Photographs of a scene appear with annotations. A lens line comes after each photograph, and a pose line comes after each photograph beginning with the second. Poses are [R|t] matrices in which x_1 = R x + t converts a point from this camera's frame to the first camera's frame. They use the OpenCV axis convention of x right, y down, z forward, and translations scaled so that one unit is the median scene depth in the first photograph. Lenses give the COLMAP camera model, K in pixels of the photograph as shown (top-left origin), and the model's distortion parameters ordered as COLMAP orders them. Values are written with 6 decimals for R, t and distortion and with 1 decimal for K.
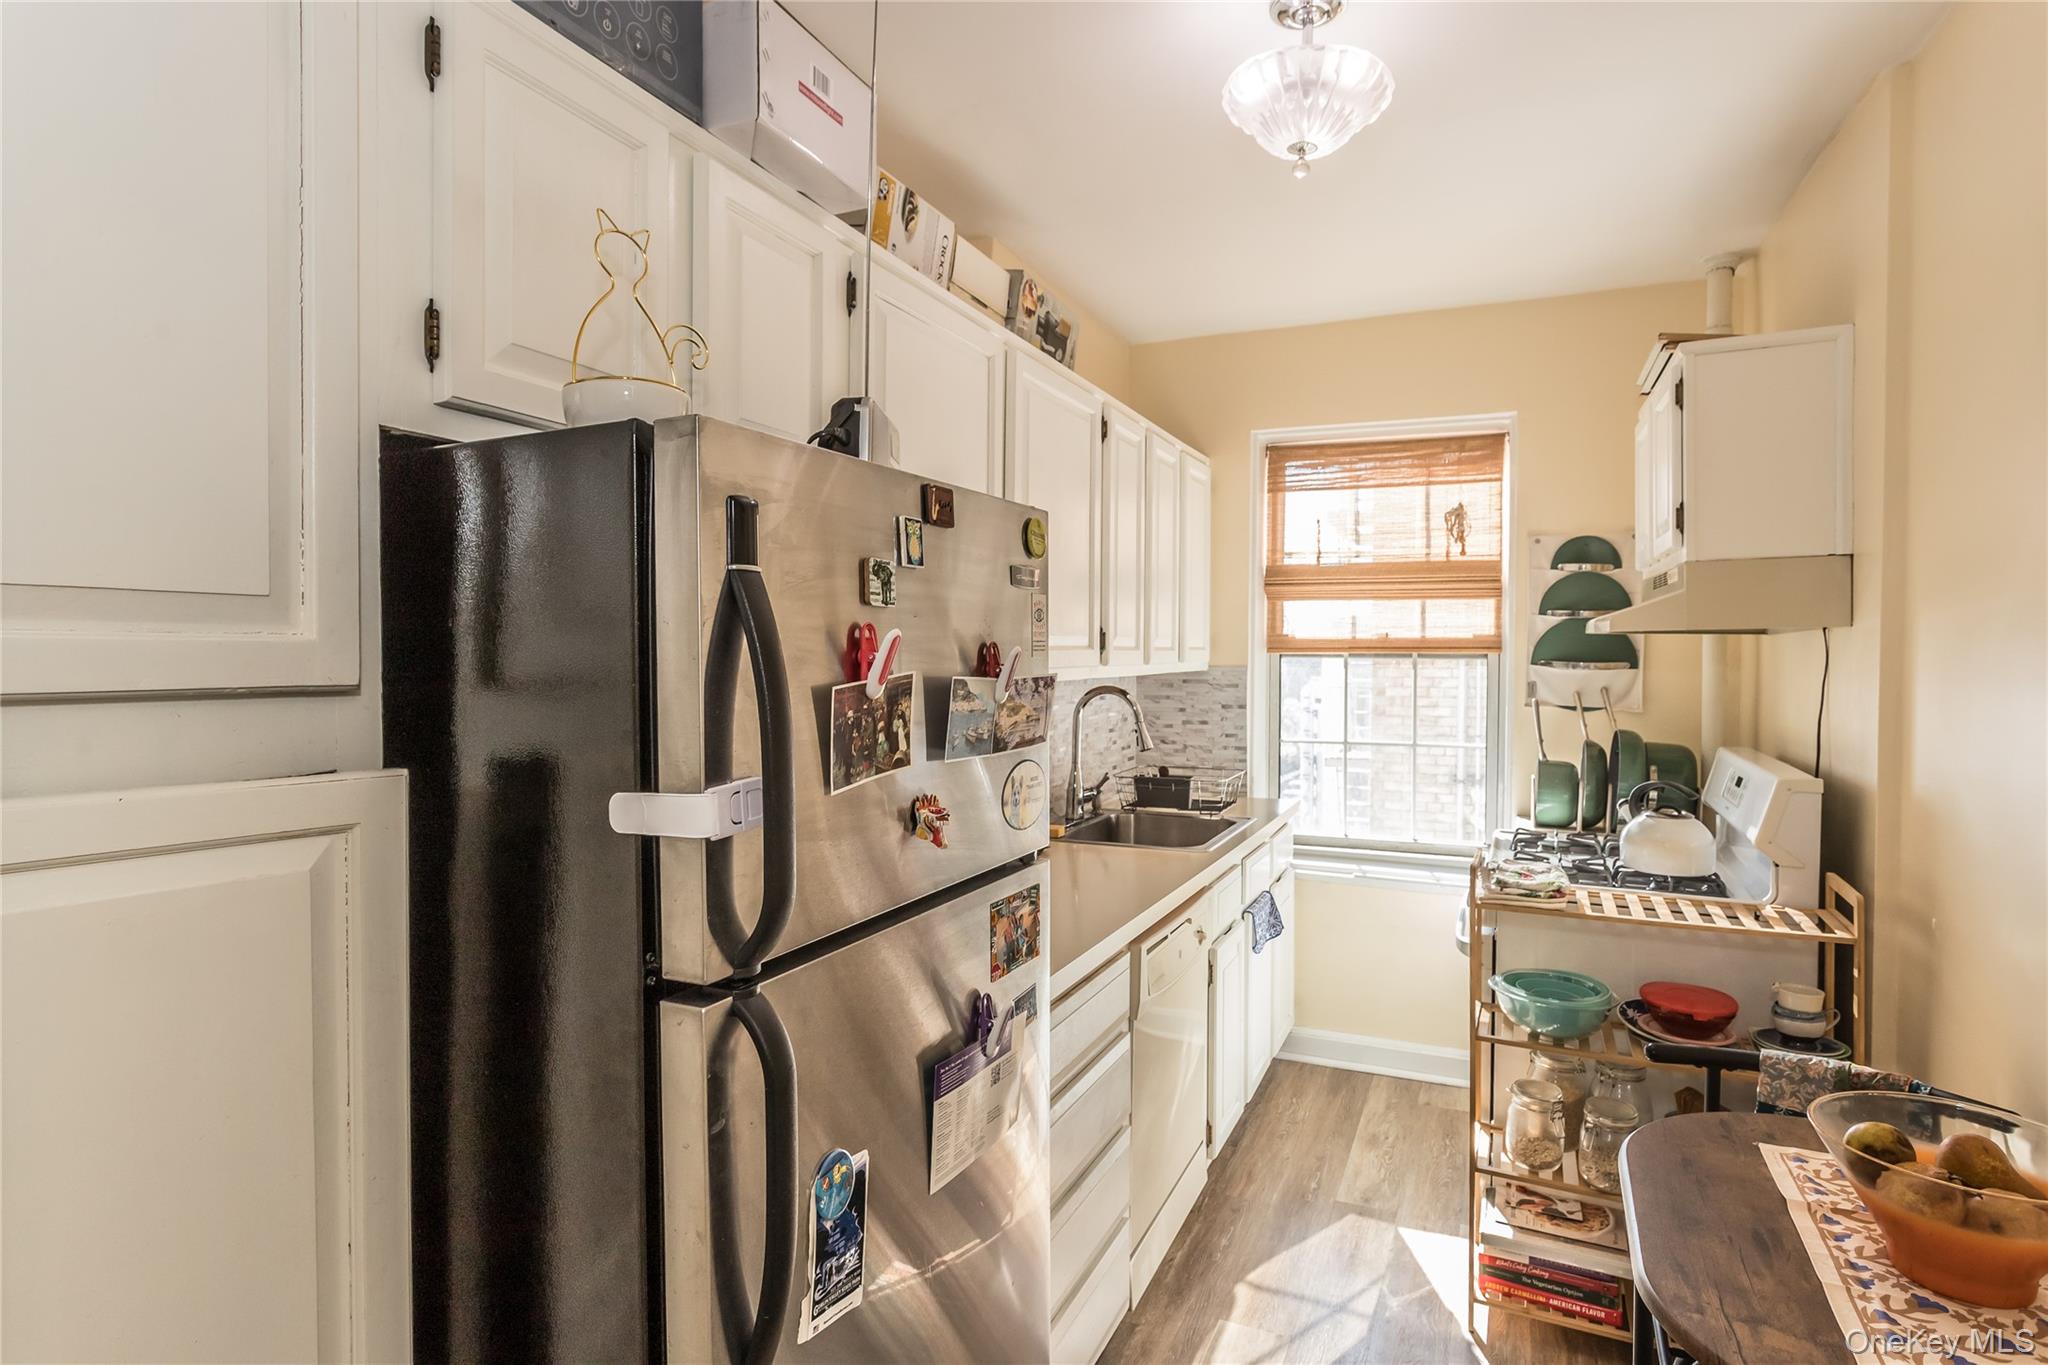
lens RADIAL K [[1103.5, 0, 1027.3], [0, 1103.5, 672.3], [0, 0, 1]] dist [0.001060, 0.001770]
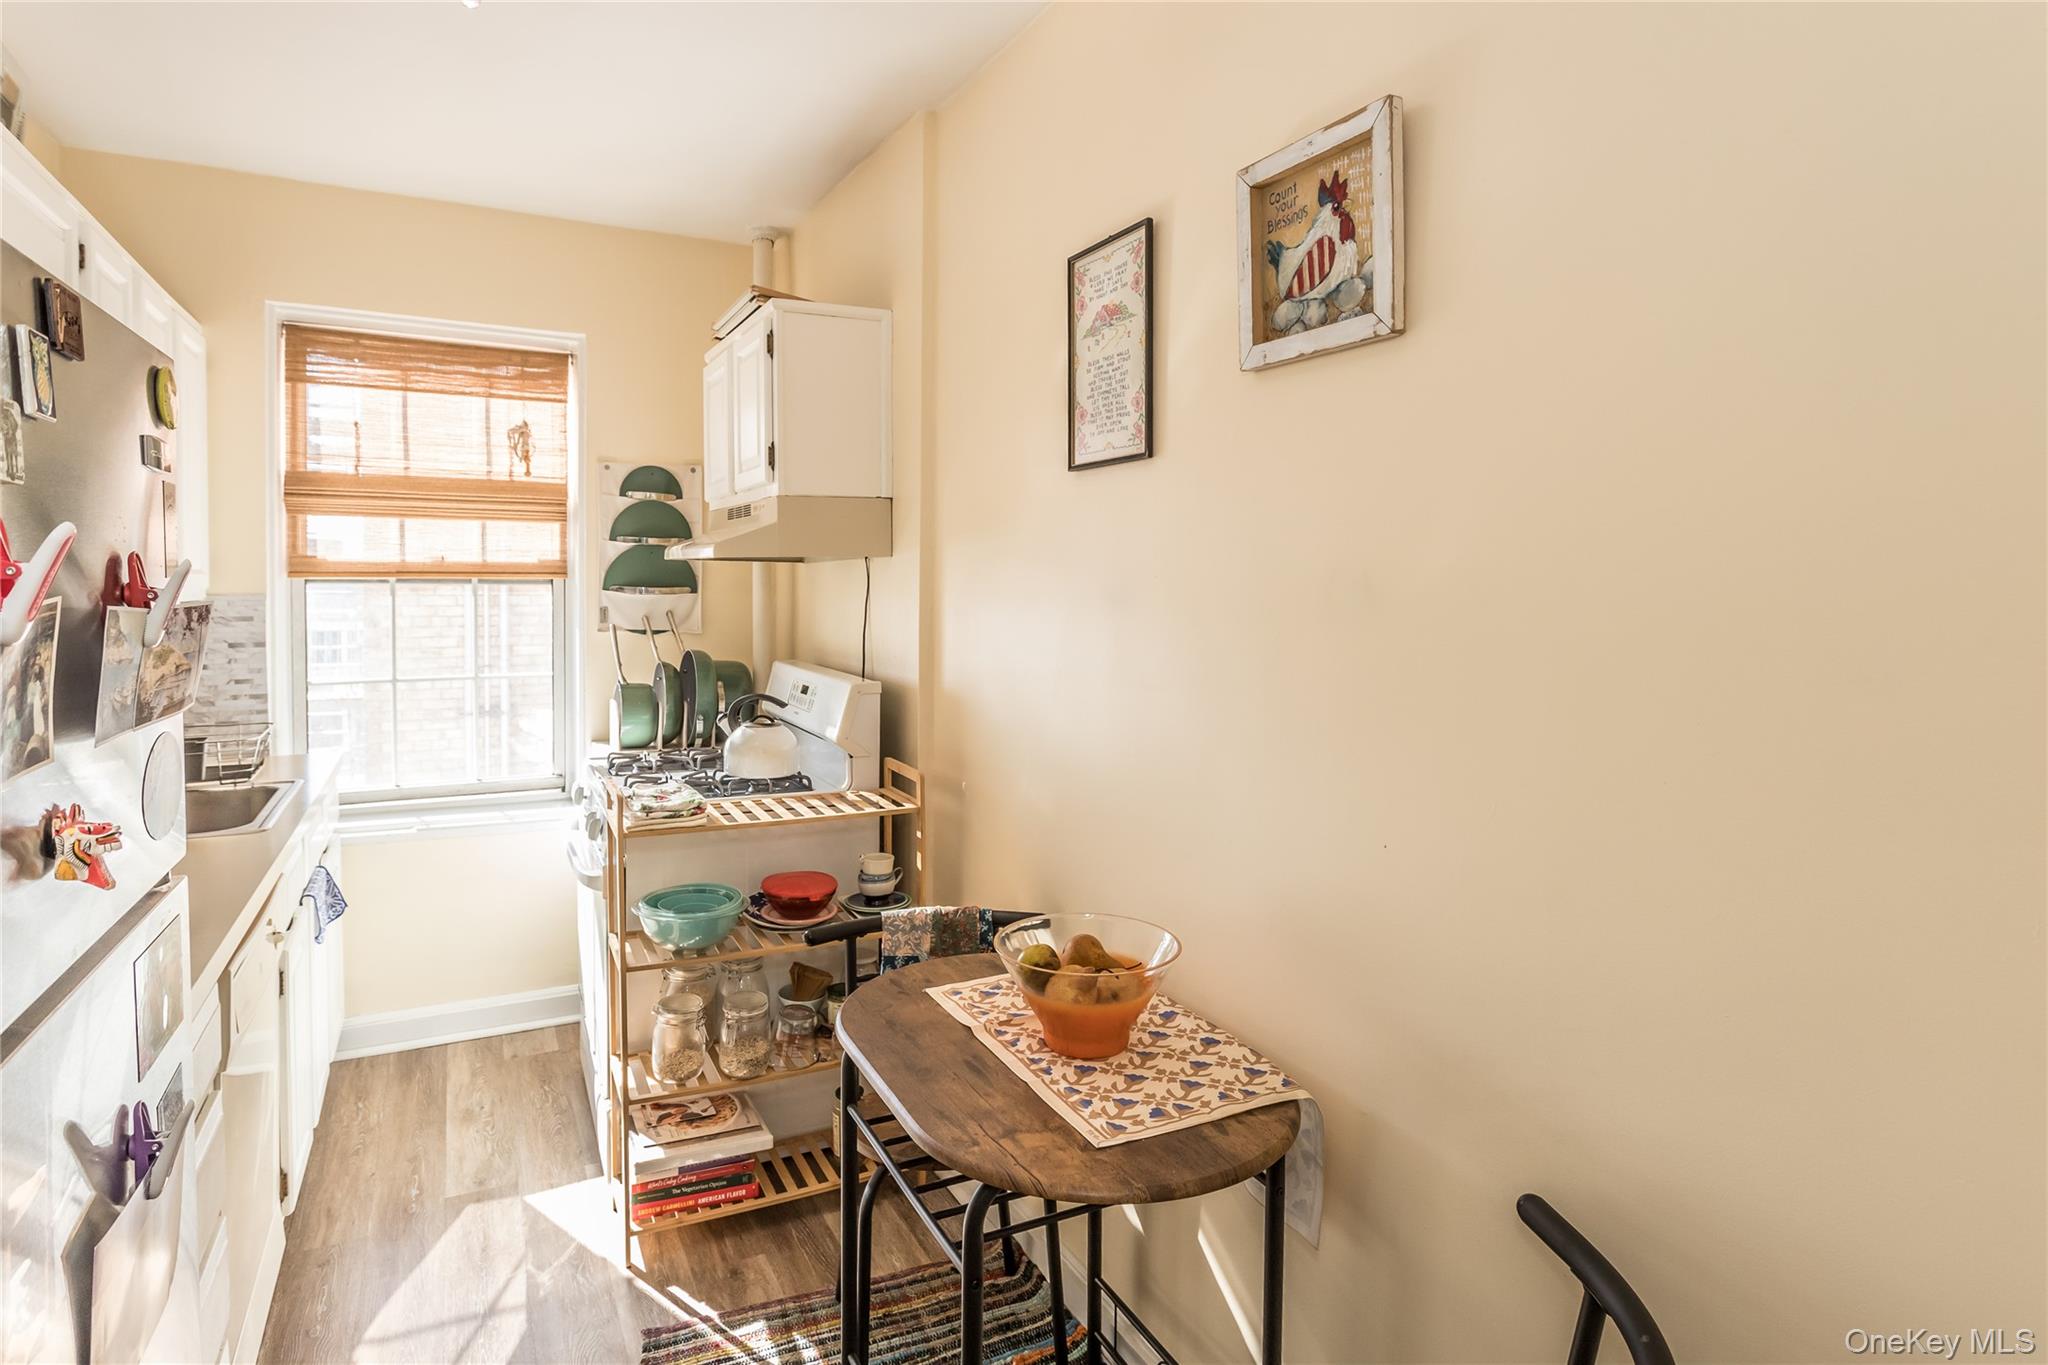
lens RADIAL K [[1091.1, 0, 1028.4], [0, 1091.1, 621.2], [0, 0, 1]] dist [-0.001666, 0.001509]
pose [[0.634466, -0.027052, 0.772477, -0.107255], [0.011872, 0.999611, 0.025255, 0.001573], [-0.772859, -0.006853, 0.634540, 0.113239]]
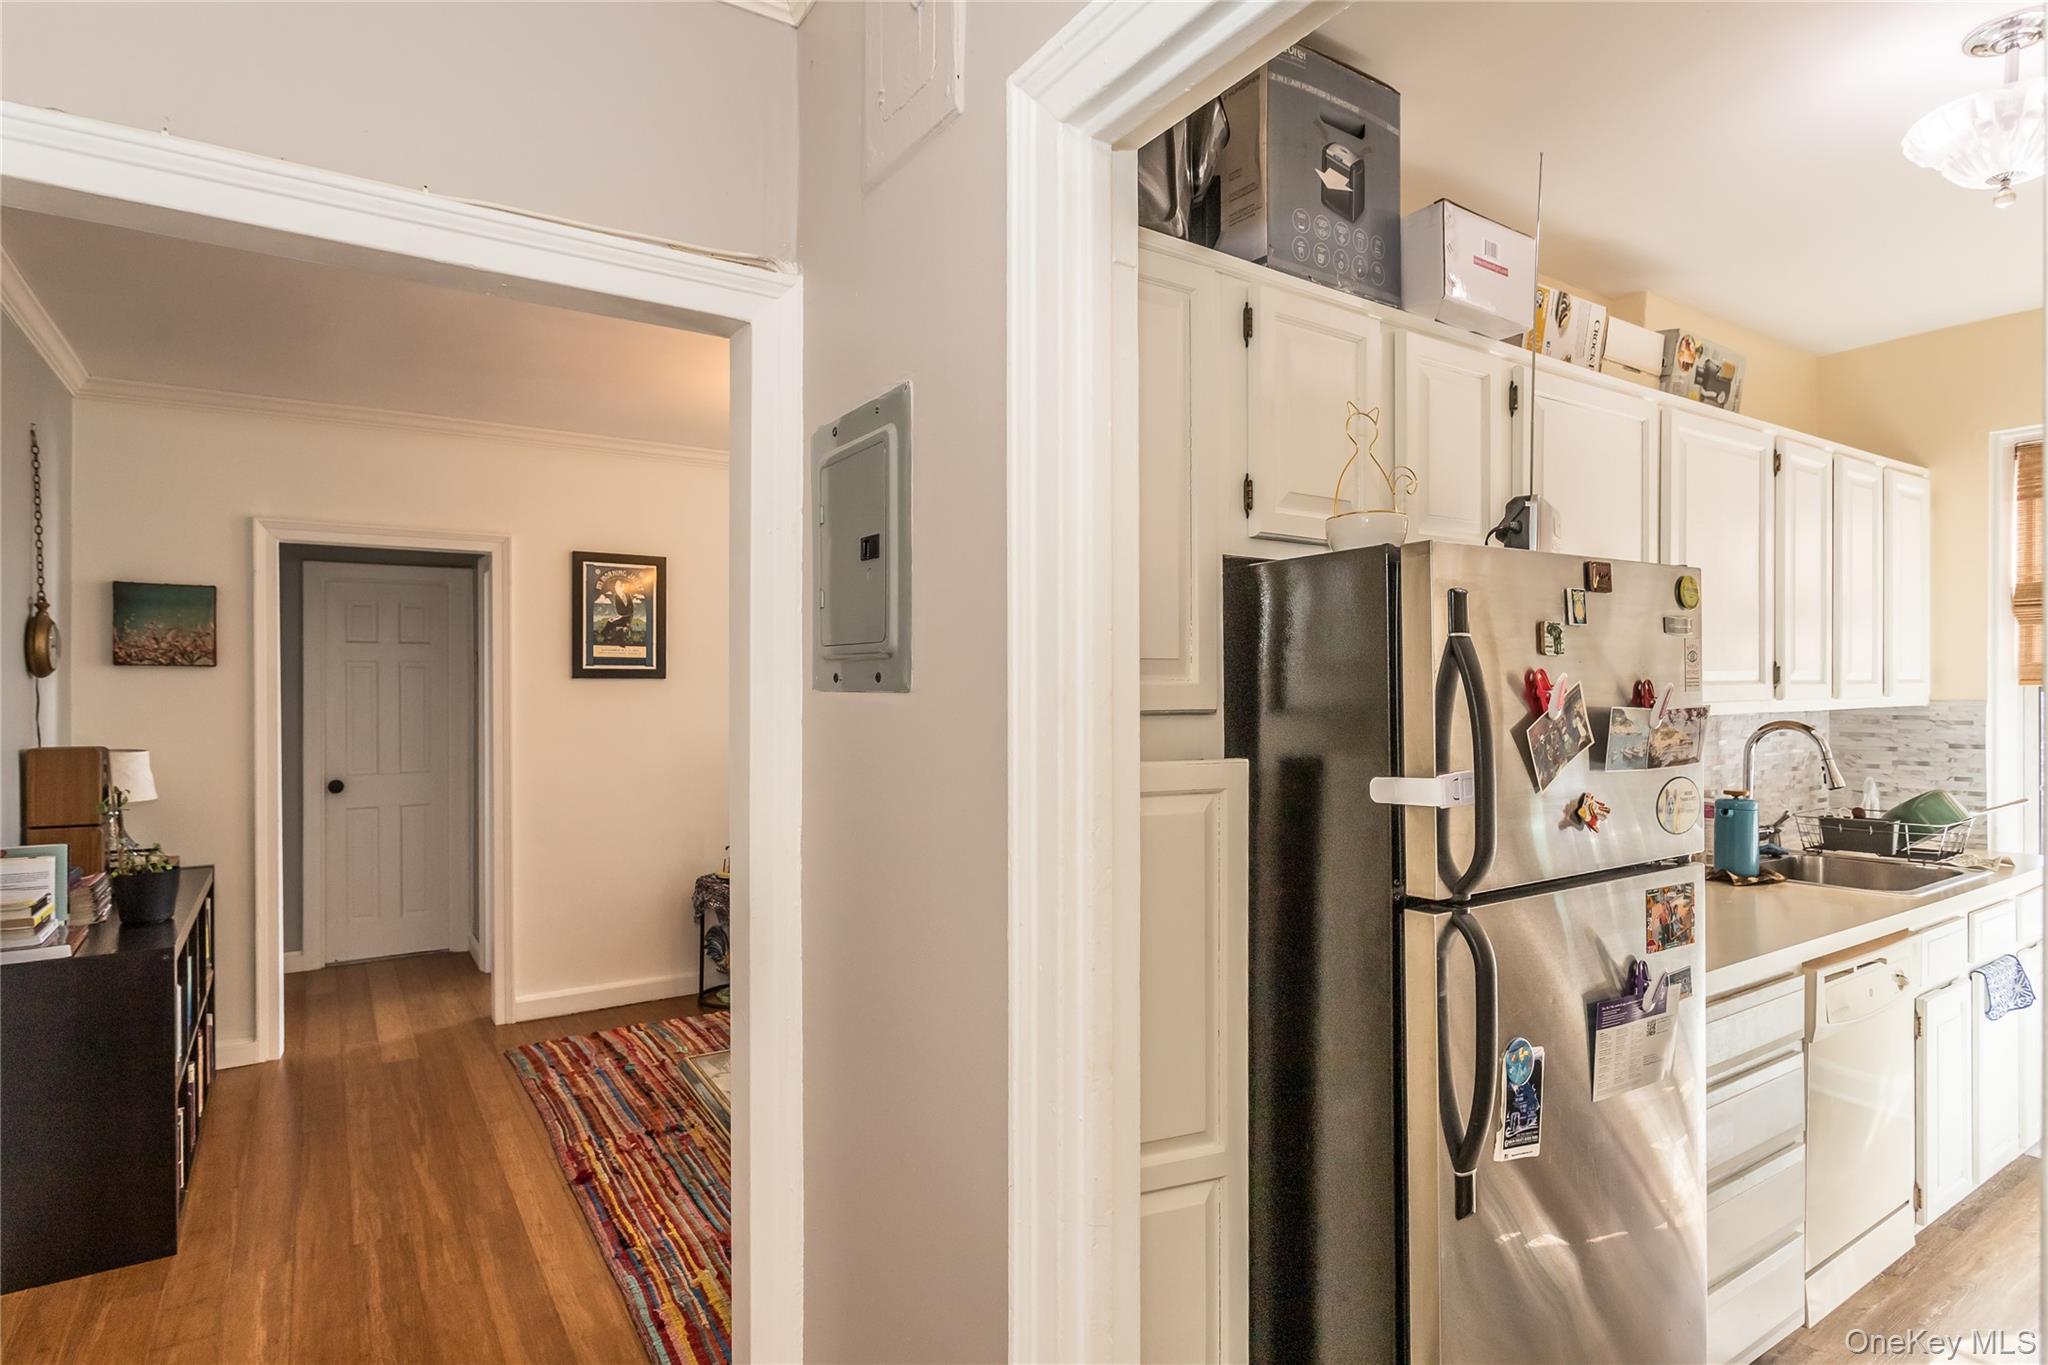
lens RADIAL K [[1076.3, 0, 1001.6], [0, 1076.3, 688.4], [0, 0, 1]] dist [-0.006562, 0.001498]
pose [[0.839438, -0.005134, -0.543431, 0.008931], [-0.004240, 0.999863, -0.015996, 0.002987], [0.543439, 0.015732, 0.839301, -0.236255]]
